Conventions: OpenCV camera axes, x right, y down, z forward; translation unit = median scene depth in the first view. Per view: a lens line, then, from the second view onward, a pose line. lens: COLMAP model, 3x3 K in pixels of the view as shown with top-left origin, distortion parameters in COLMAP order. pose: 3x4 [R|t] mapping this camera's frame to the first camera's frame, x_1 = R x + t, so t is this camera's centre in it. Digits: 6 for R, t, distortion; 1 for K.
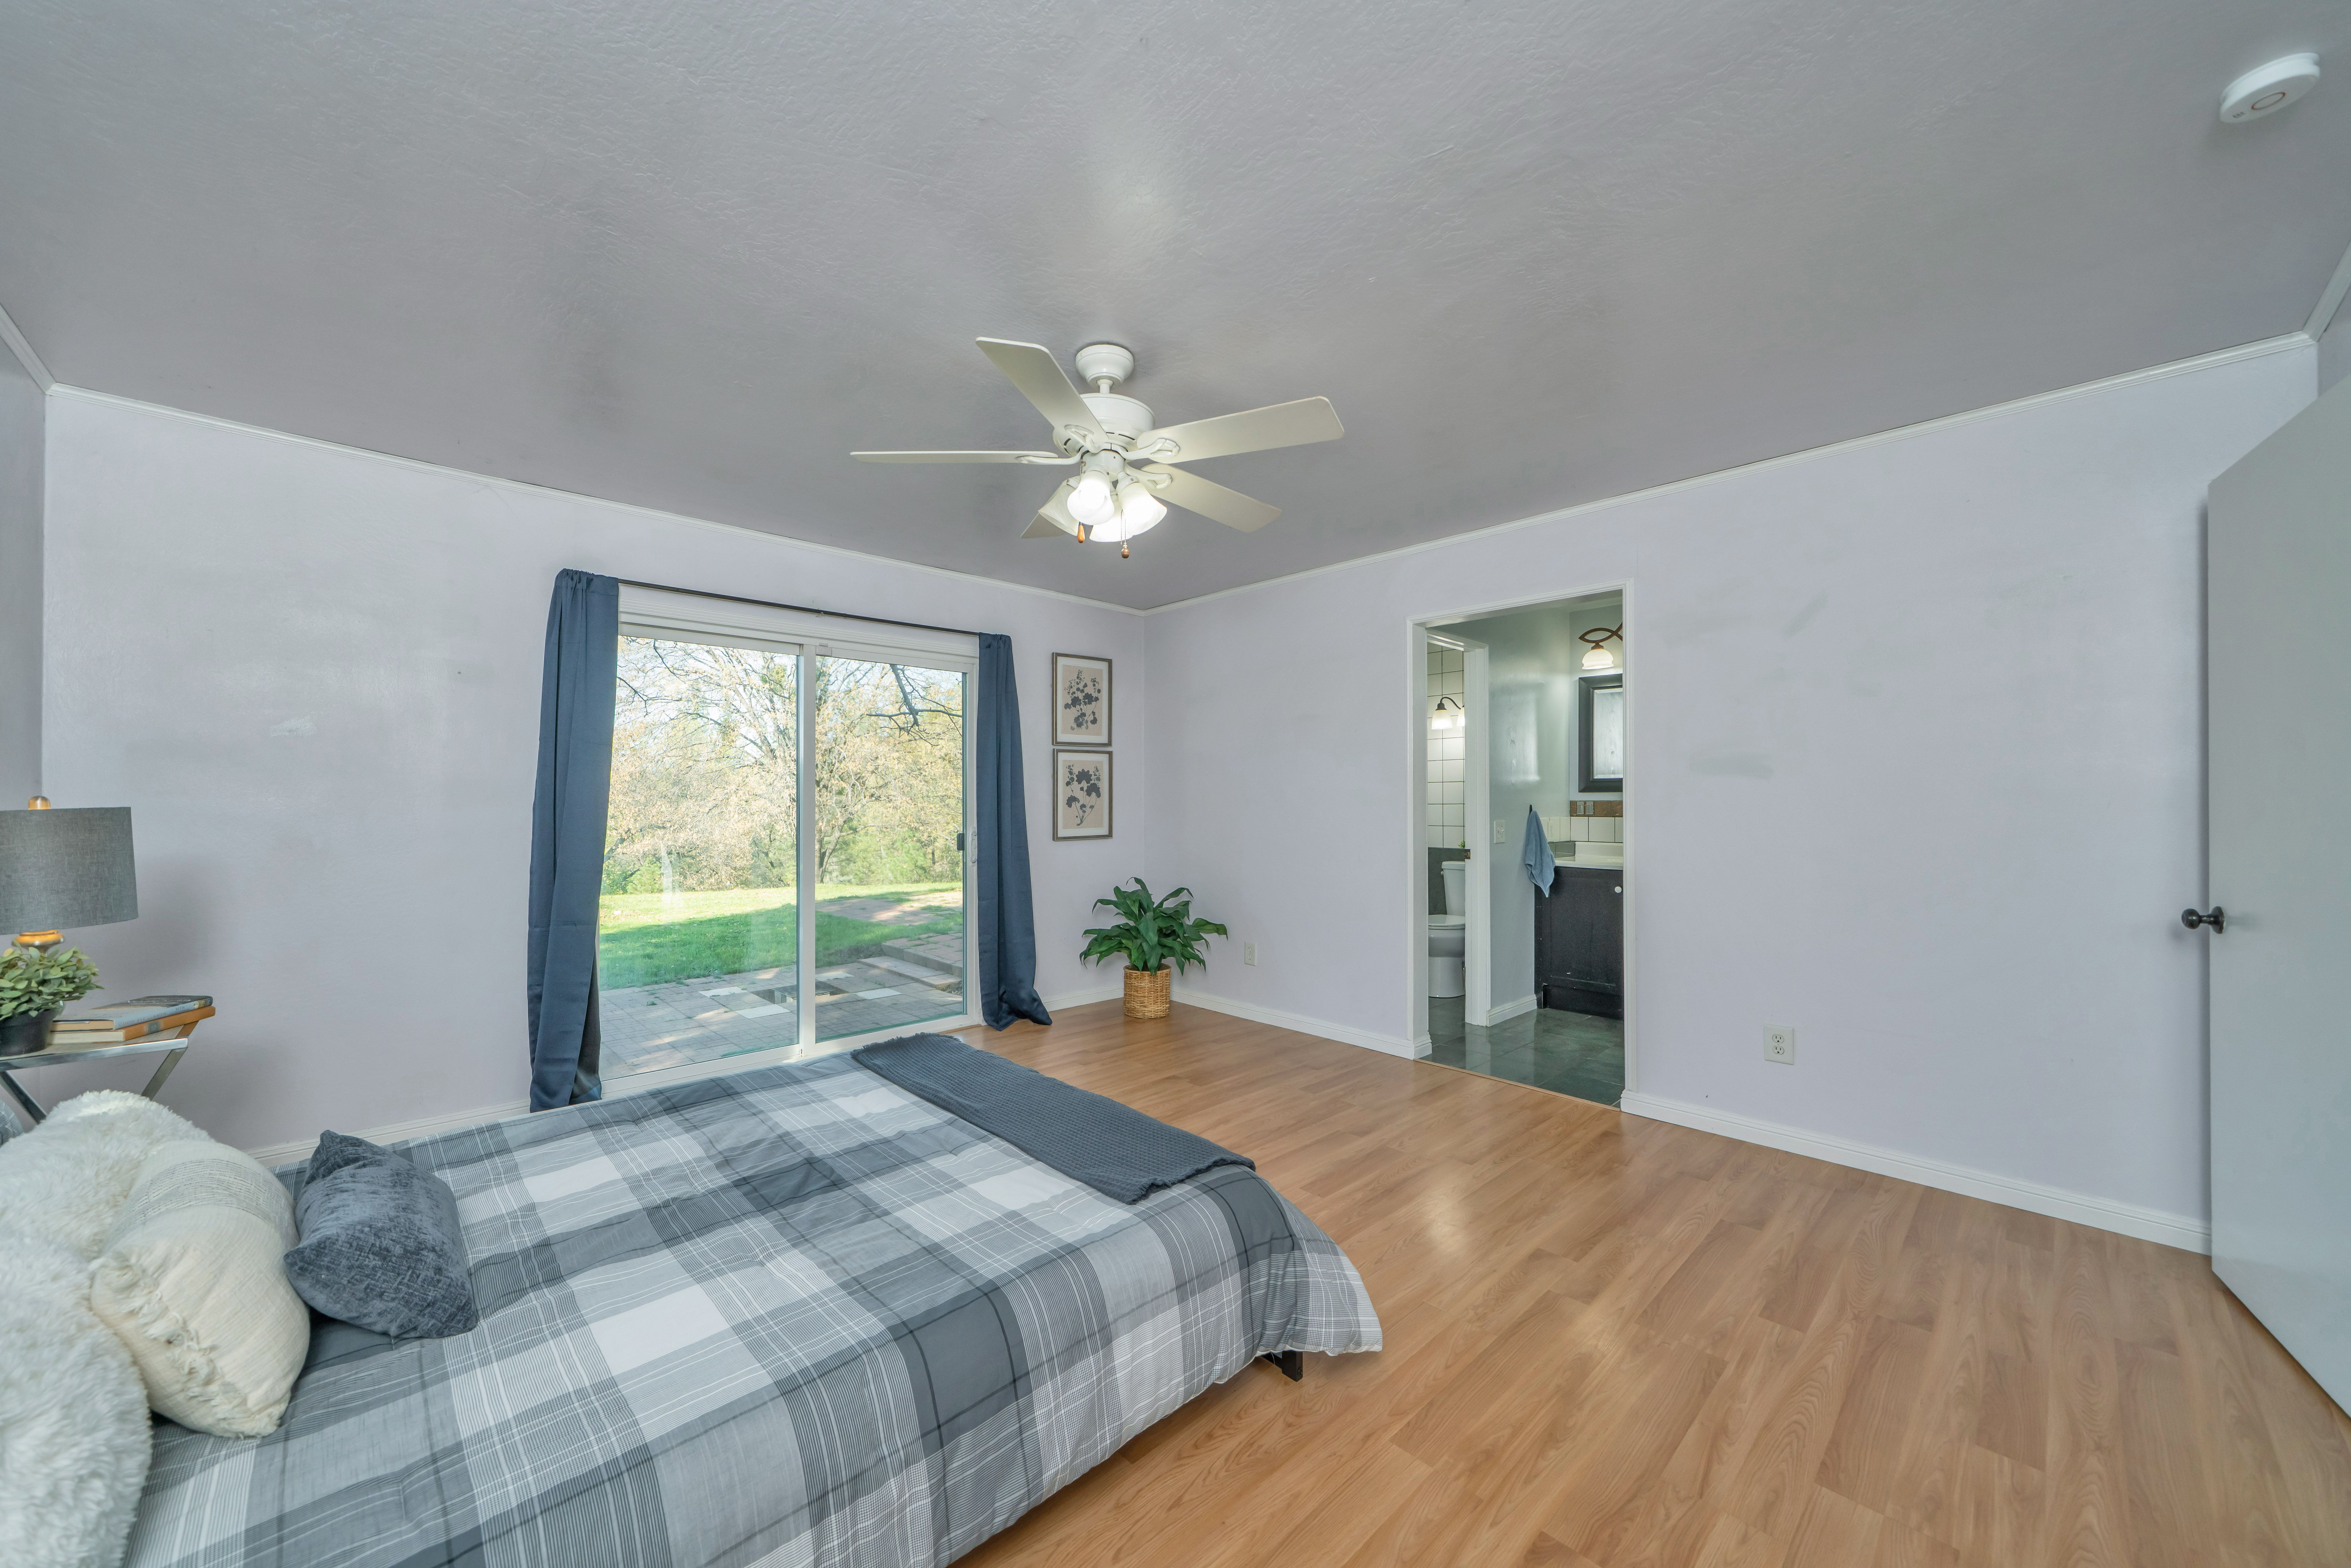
lens RADIAL K [[887.1, 0, 1178.2], [0, 887.1, 794.5], [0, 0, 1]] dist [-0.000414, -0.000120]
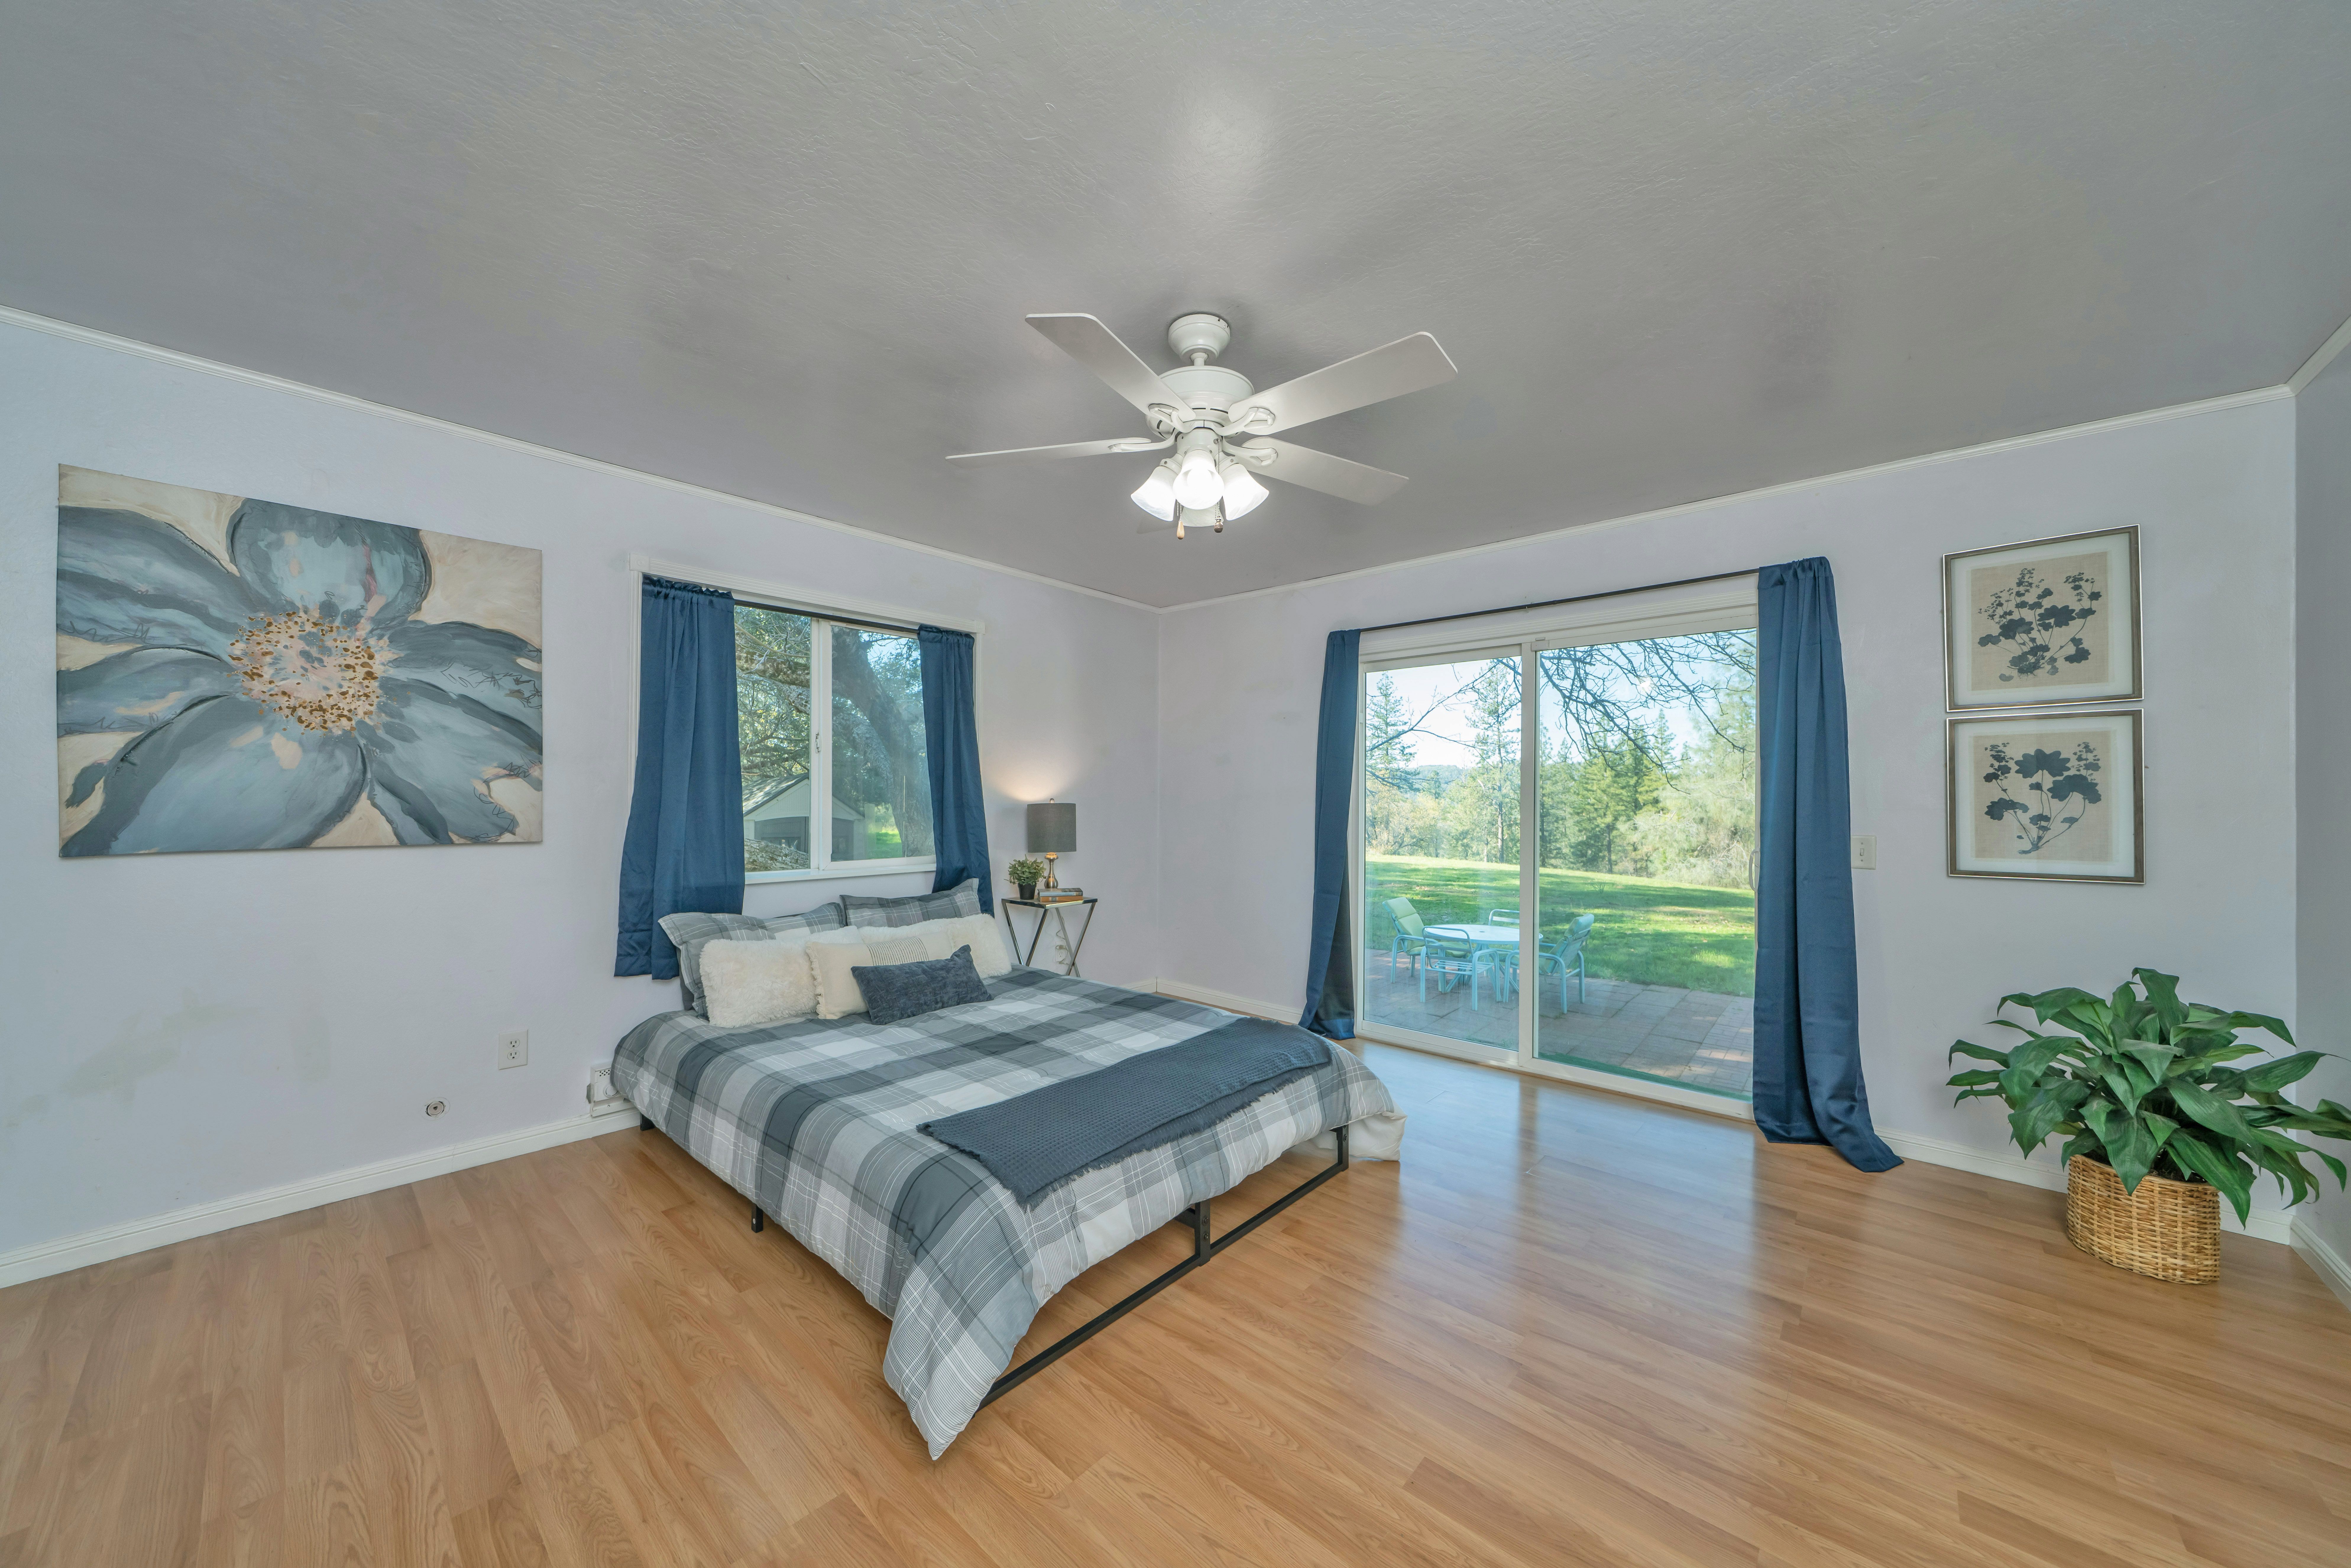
lens RADIAL K [[817.0, 0, 1119.4], [0, 817.0, 800.5], [0, 0, 1]] dist [-0.001186, -0.000014]
pose [[0.032937, 0.002572, -0.999454, 0.407365], [-0.000272, 0.999997, 0.002564, 0.001263], [0.999457, 0.000187, 0.032937, 0.467314]]
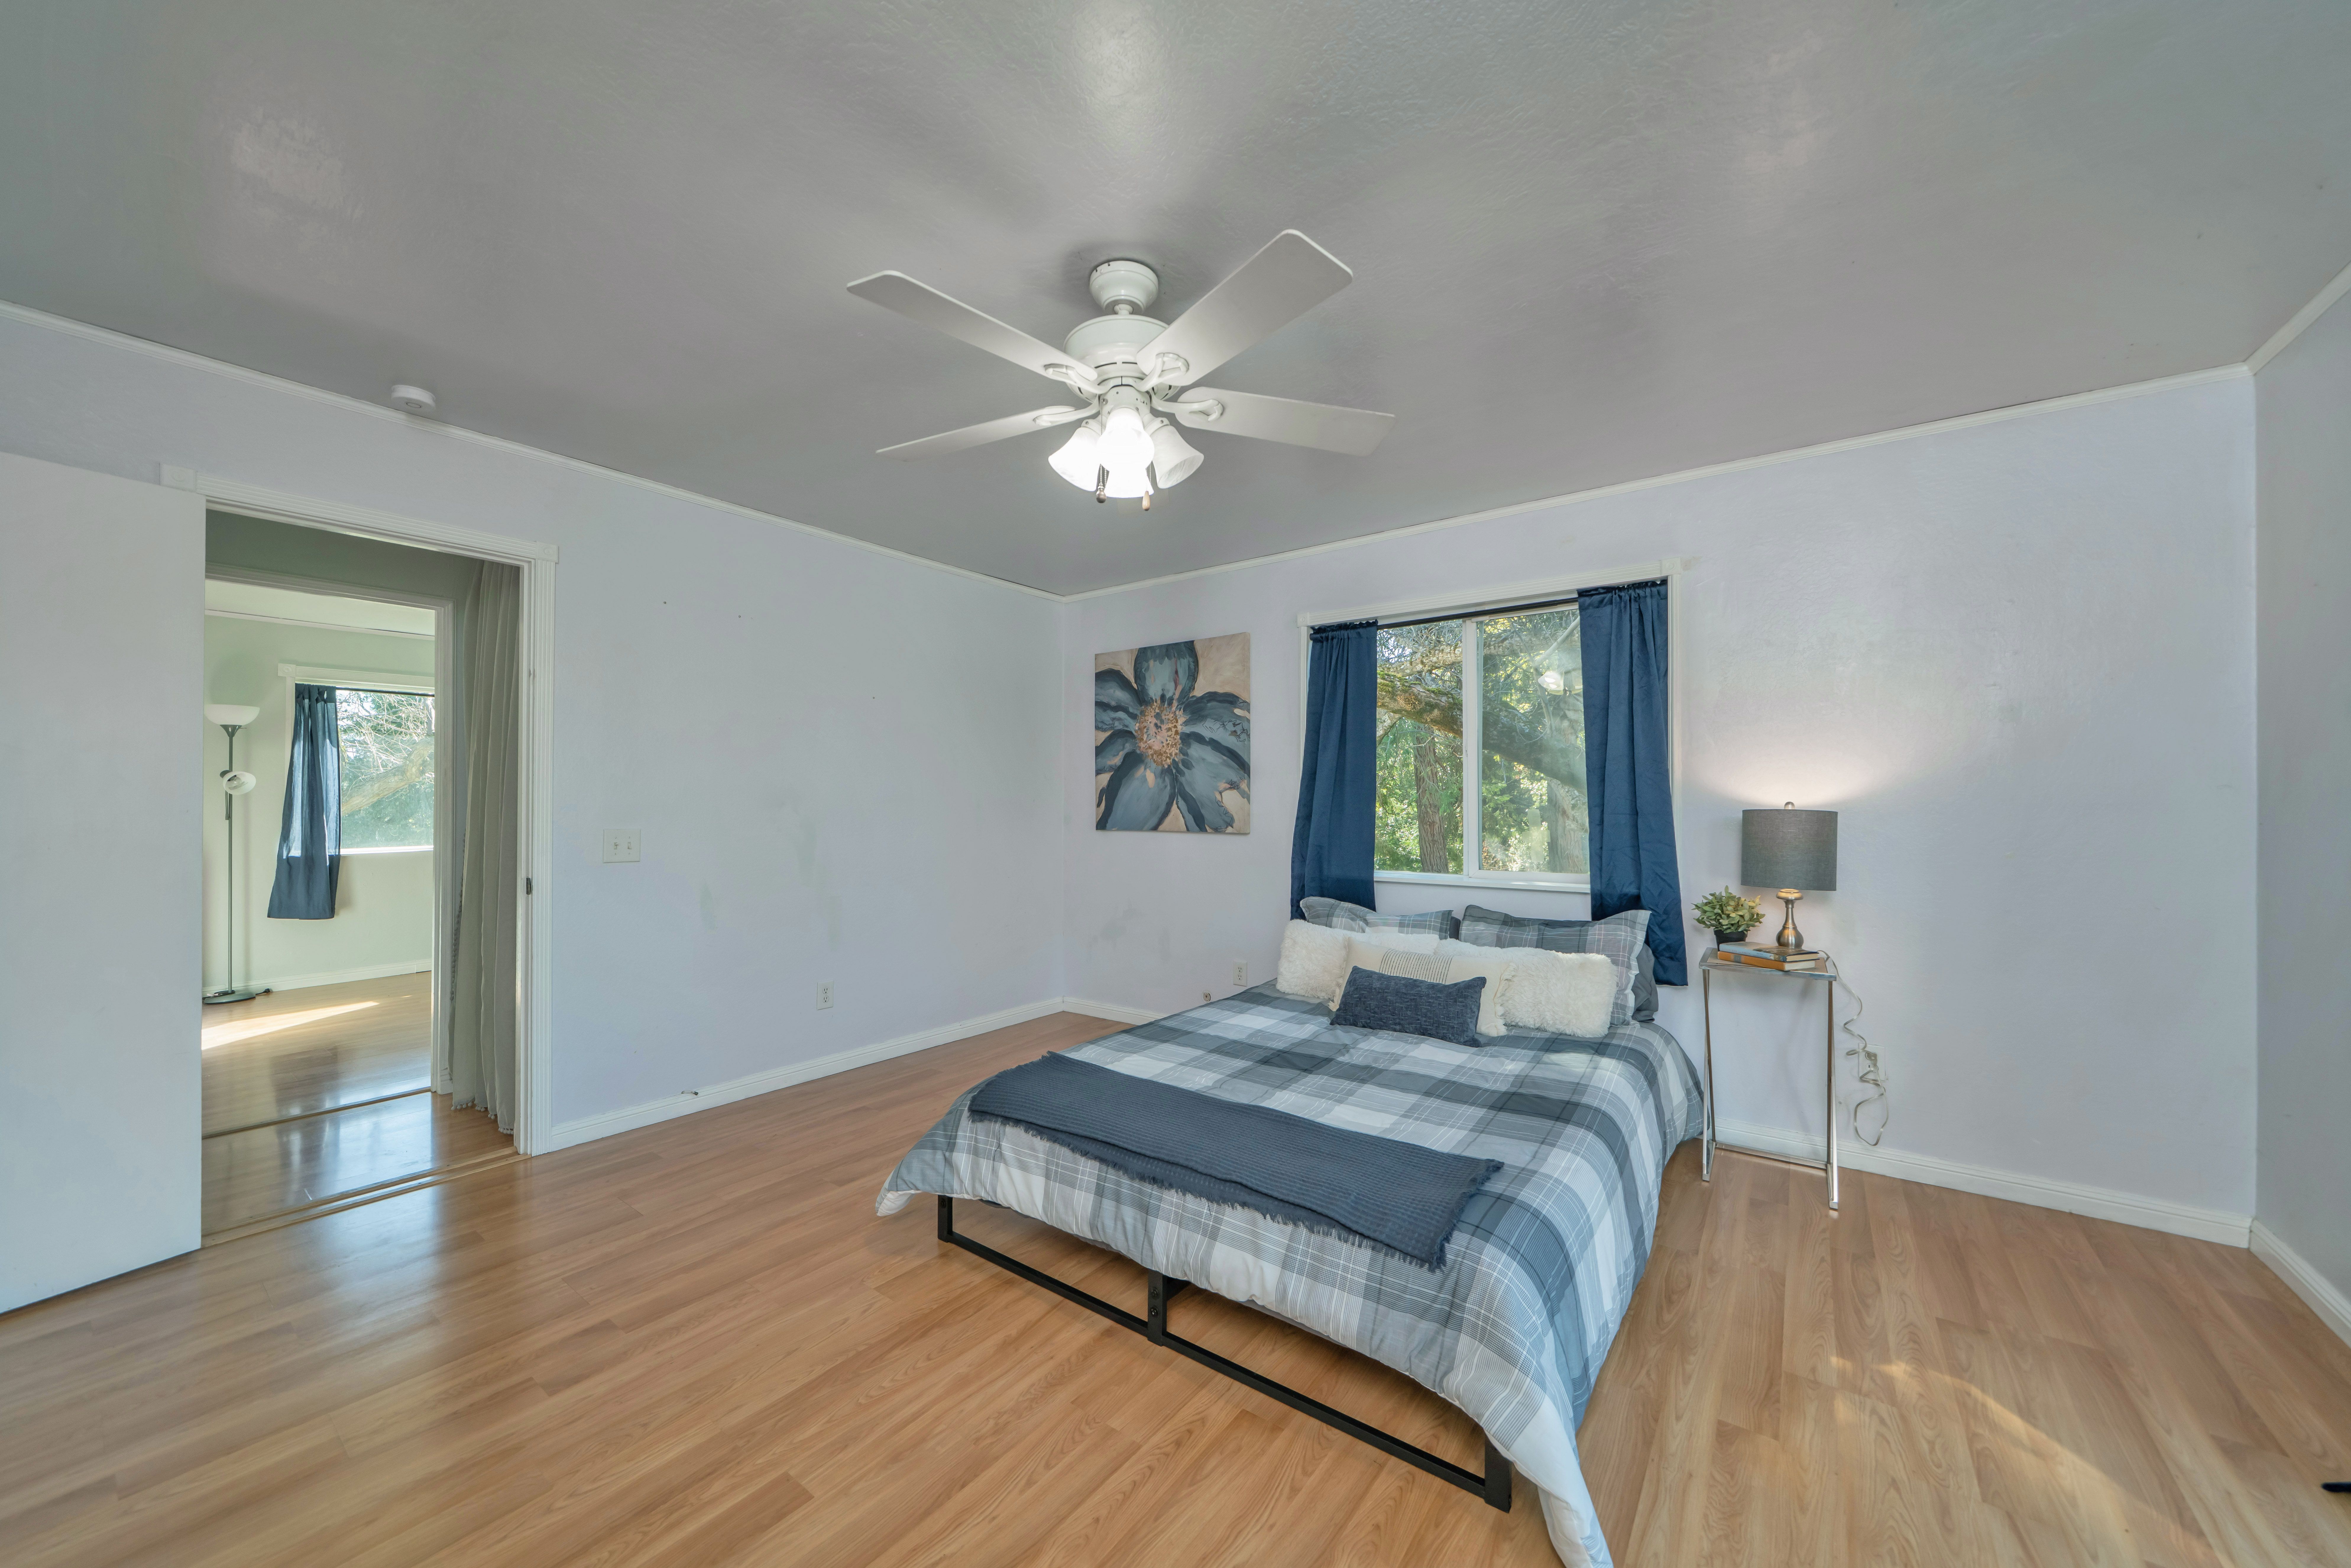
lens RADIAL K [[826.4, 0, 1167.3], [0, 826.4, 802.0], [0, 0, 1]] dist [0.000207, 0.000009]
pose [[-0.986707, -0.001308, -0.162506, 0.001105], [-0.000582, 0.999990, -0.004518, 0.004032], [0.162510, -0.004363, -0.986697, 0.935512]]
